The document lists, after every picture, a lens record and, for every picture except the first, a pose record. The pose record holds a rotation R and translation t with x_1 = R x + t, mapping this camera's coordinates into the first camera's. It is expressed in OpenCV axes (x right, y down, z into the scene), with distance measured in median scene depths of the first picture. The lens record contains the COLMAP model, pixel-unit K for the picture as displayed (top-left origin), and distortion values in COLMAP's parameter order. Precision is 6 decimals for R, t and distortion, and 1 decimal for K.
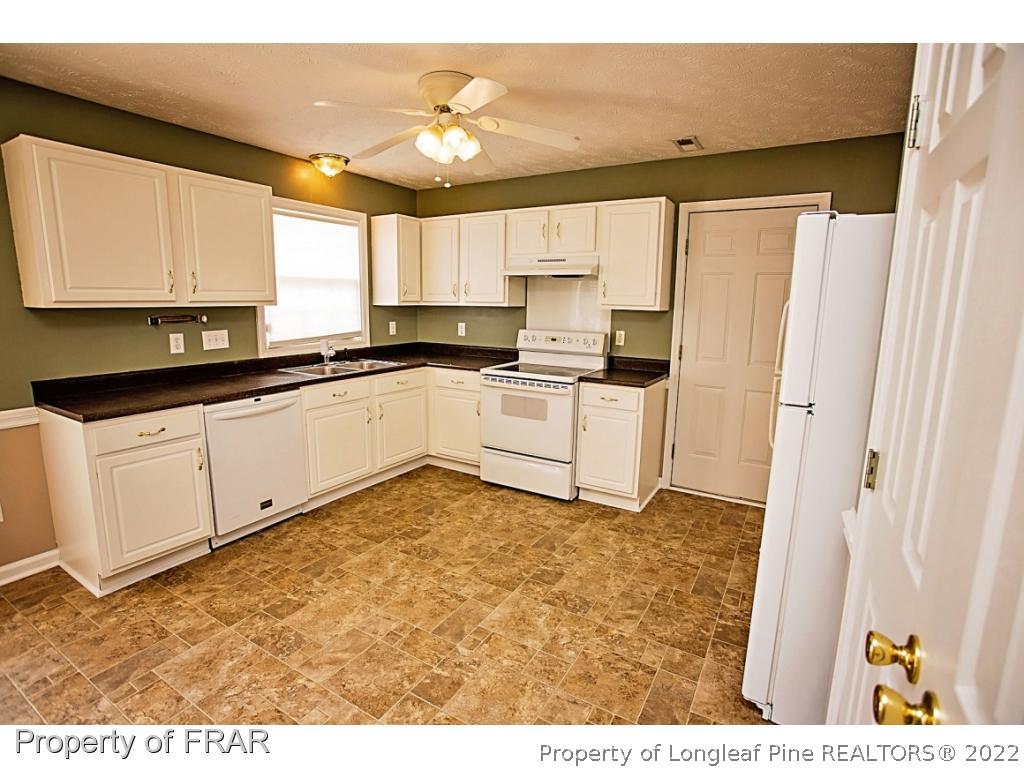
lens RADIAL K [[499.8, 0, 507.8], [0, 499.8, 382.5], [0, 0, 1]] dist [-0.072766, 0.034050]
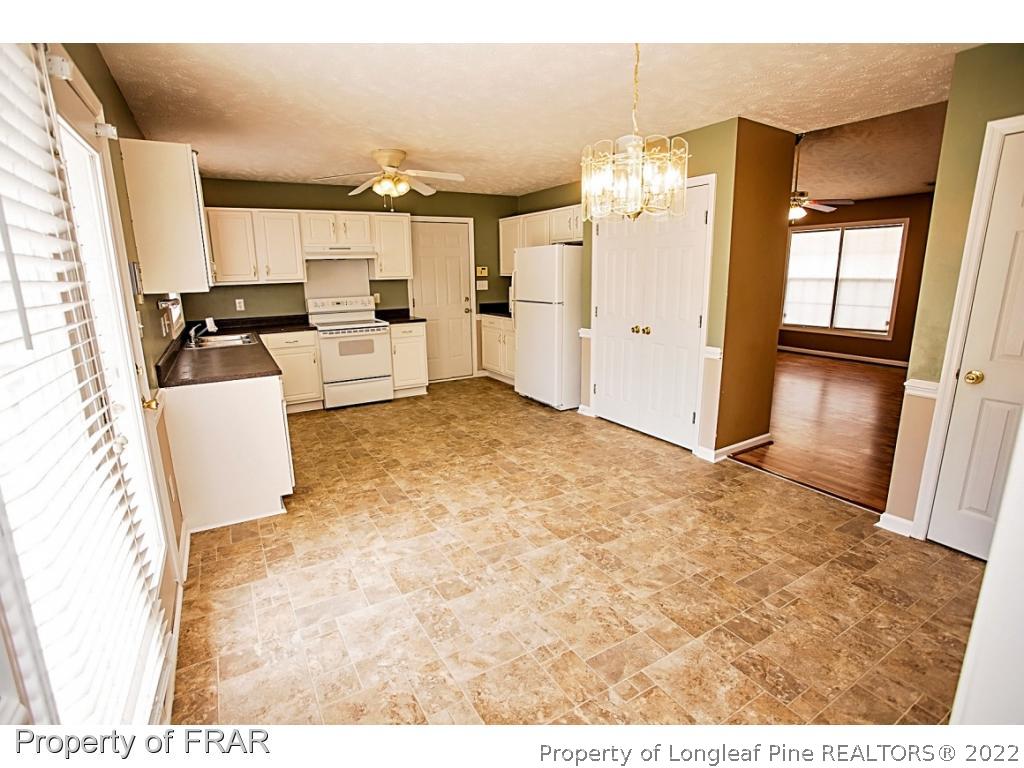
lens RADIAL K [[499.8, 0, 507.8], [0, 499.8, 382.5], [0, 0, 1]] dist [-0.072766, 0.034050]
pose [[0.480548, -0.212909, 0.850731, -1.084480], [0.164067, 0.974780, 0.151279, 0.000717], [-0.861485, 0.066880, 0.503360, -0.142170]]
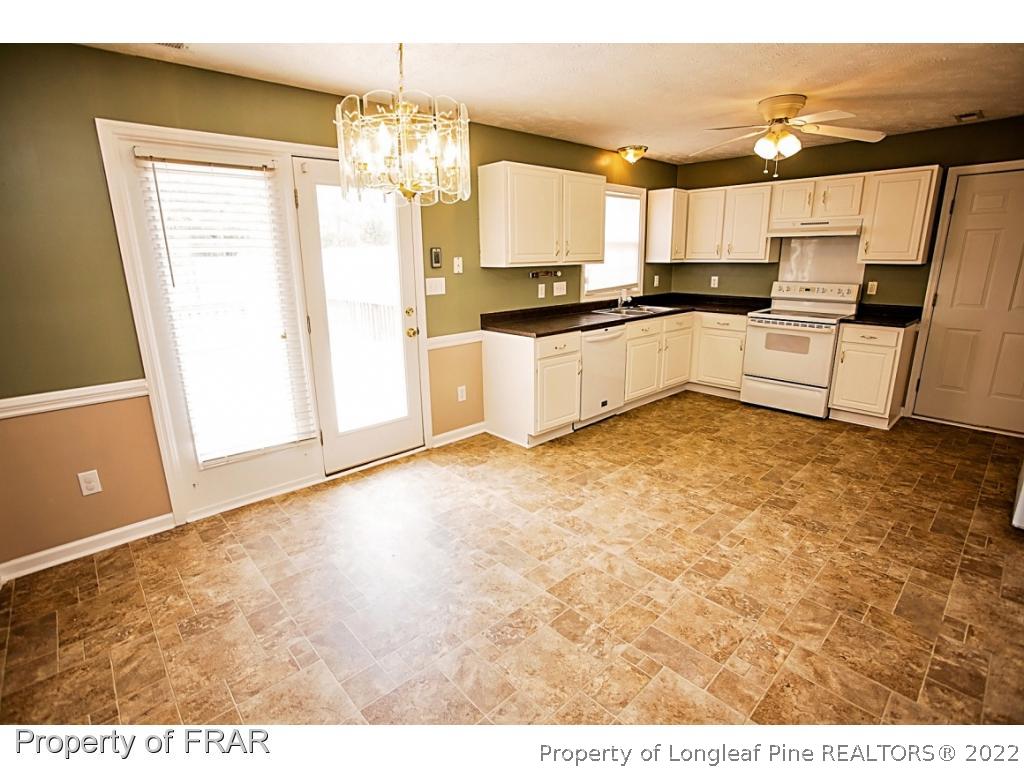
lens RADIAL K [[499.8, 0, 507.8], [0, 499.8, 382.5], [0, 0, 1]] dist [-0.072766, 0.034050]
pose [[0.957922, 0.042671, -0.283840, -0.300097], [-0.017792, 0.995813, 0.089661, 0.051654], [0.286477, -0.080839, 0.954671, -0.408124]]
